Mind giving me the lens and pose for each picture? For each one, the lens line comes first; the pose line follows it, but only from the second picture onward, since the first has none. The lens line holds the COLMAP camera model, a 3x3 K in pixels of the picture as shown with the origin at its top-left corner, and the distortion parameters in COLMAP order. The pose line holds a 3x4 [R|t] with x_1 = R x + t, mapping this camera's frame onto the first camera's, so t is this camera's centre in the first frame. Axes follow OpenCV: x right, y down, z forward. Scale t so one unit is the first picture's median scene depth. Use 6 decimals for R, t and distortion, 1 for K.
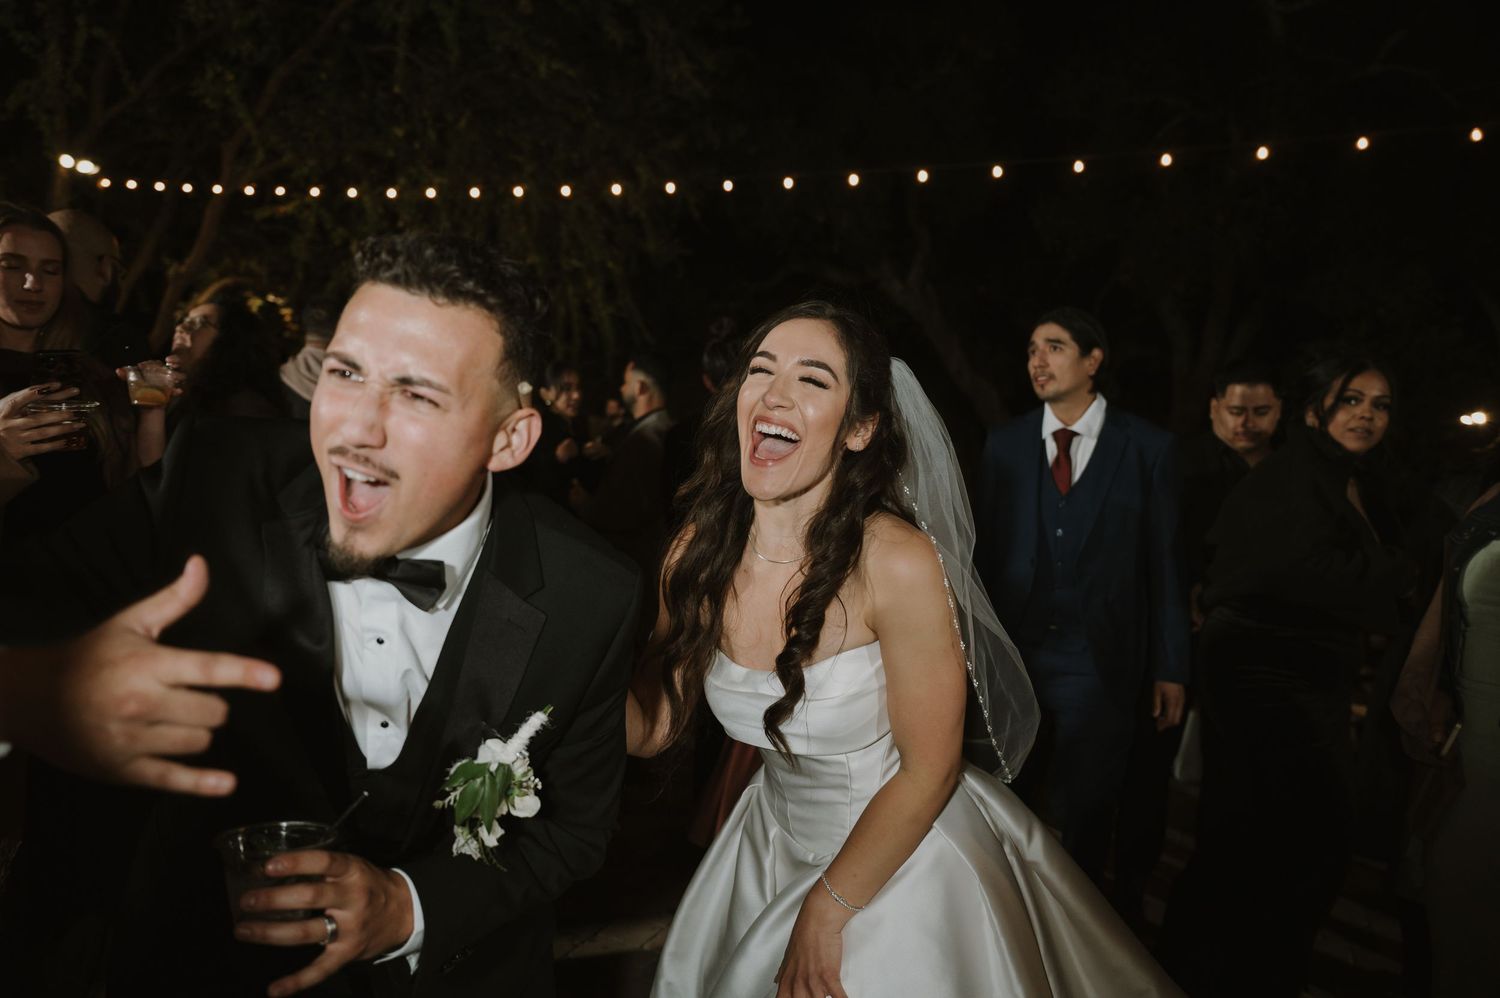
lens RADIAL K [[1107.5, 0, 750.0], [0, 1107.5, 499.0], [0, 0, 1]] dist [0.004668, -0.007960]
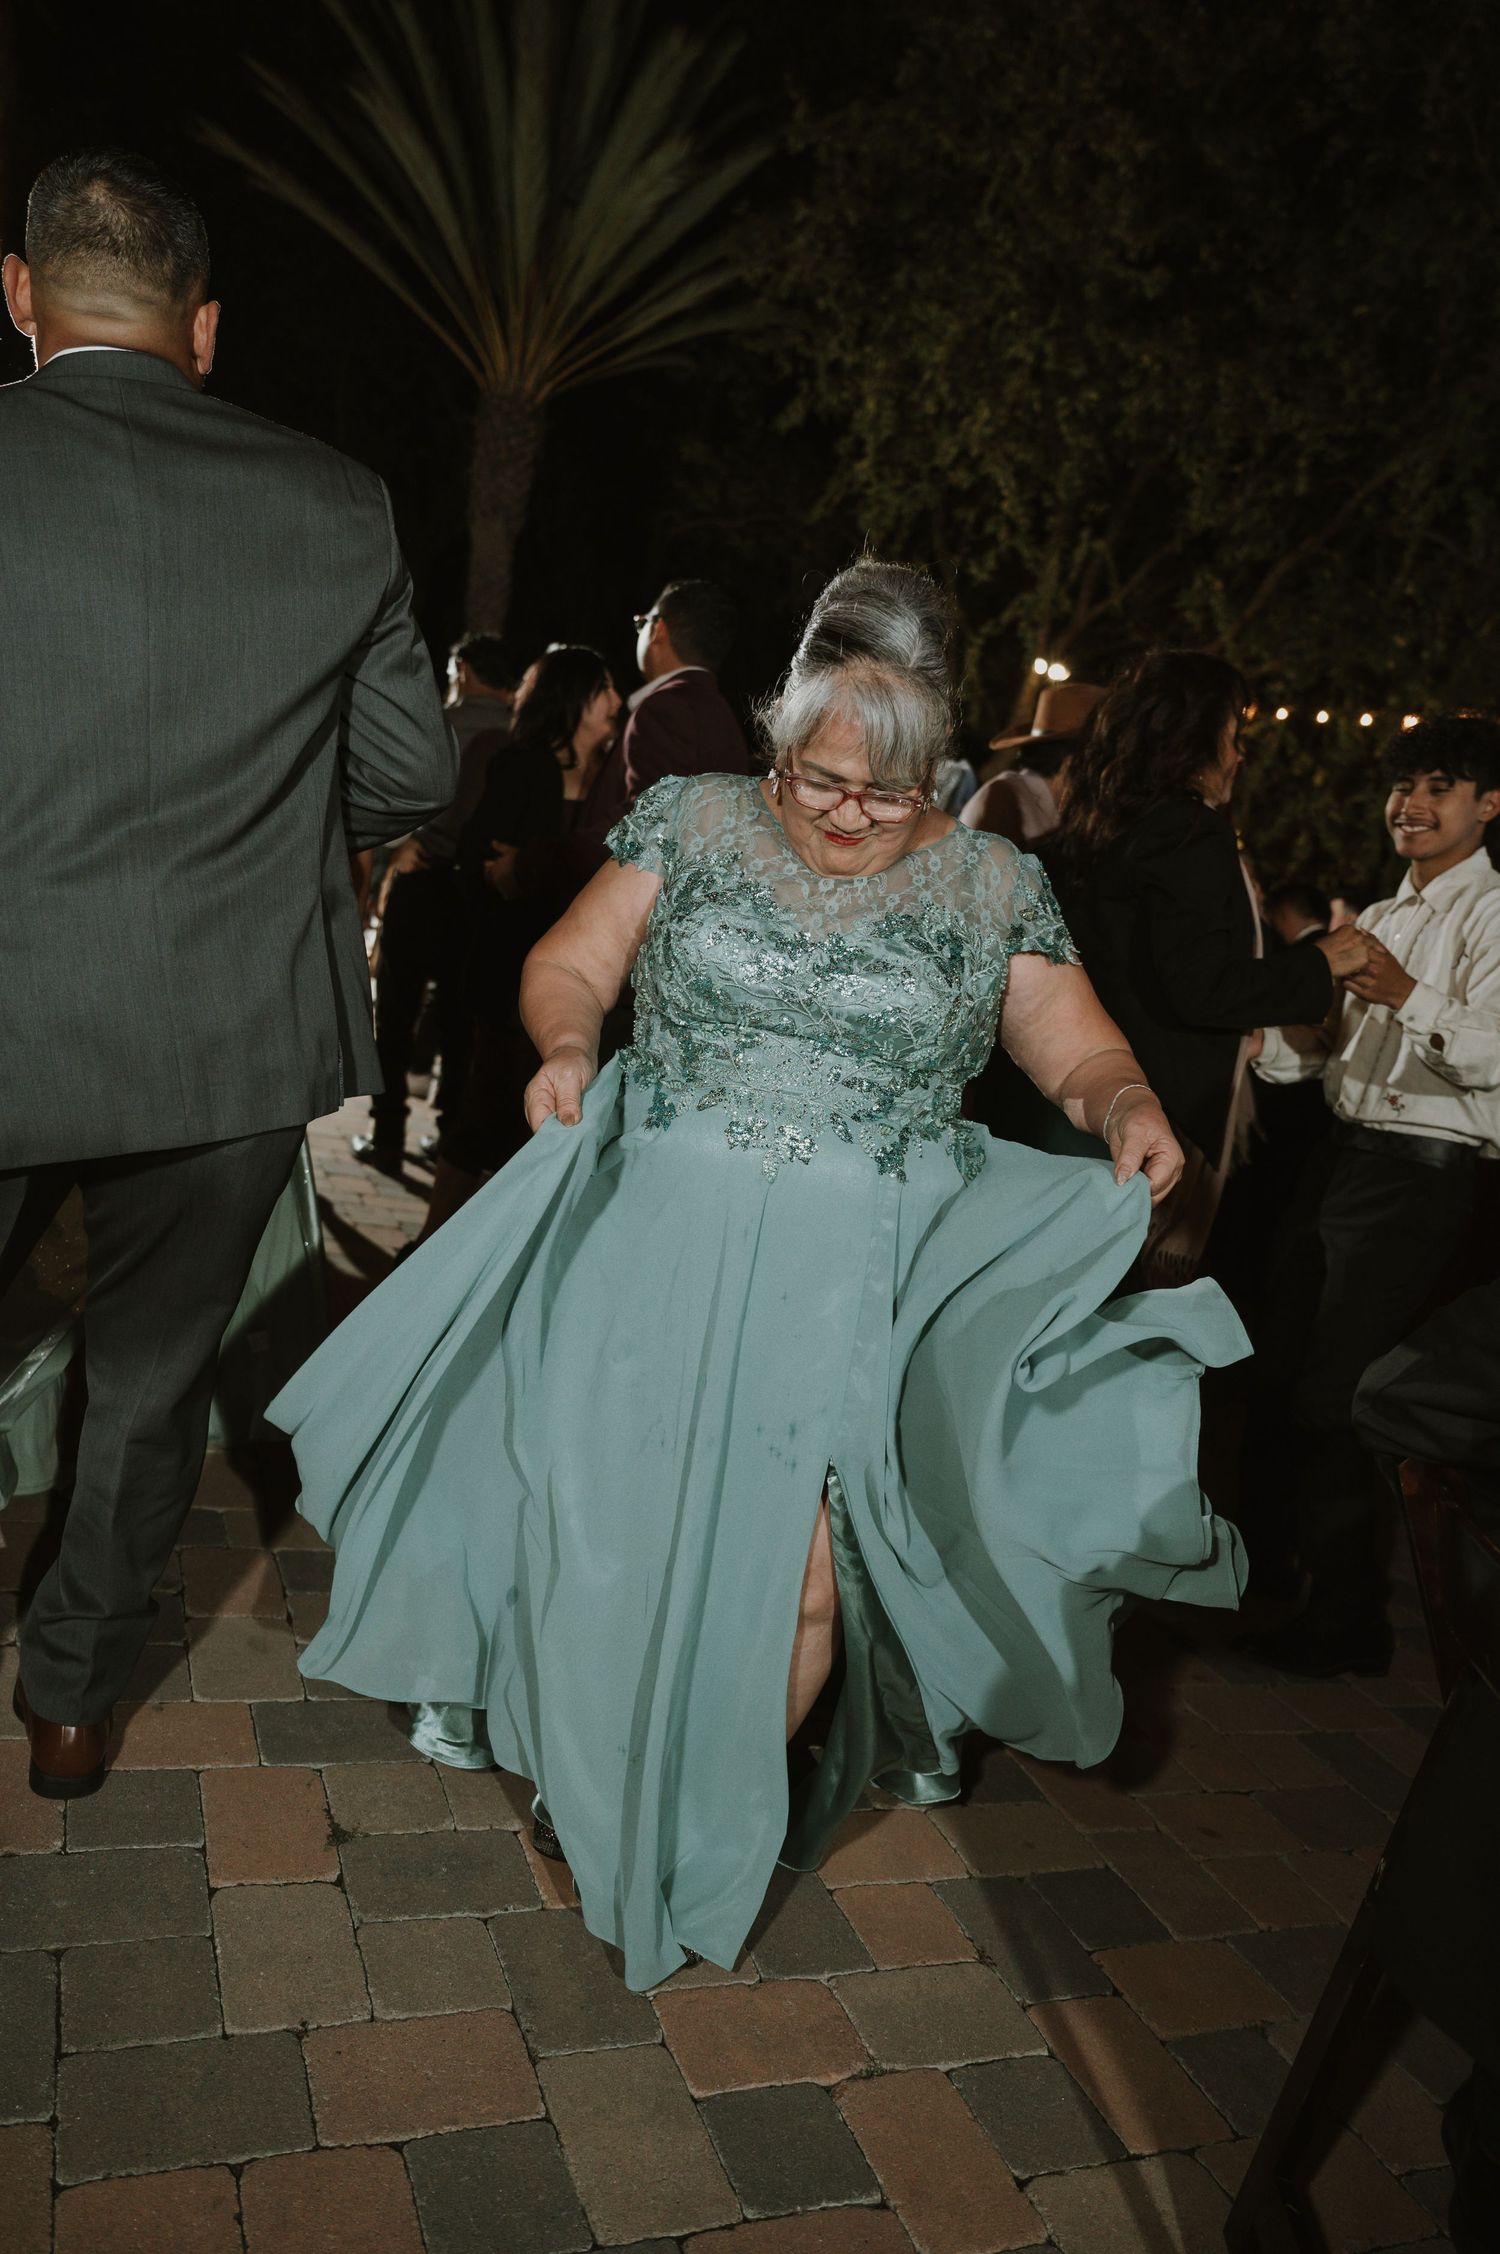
lens RADIAL K [[1664.2, 0, 750.0], [0, 1664.2, 1127.0], [0, 0, 1]] dist [0.004668, -0.007960]
pose [[0.768877, 0.182868, -0.612689, 0.135435], [-0.188035, 0.980525, 0.056685, 0.043837], [0.611122, 0.071623, 0.788289, -0.246293]]
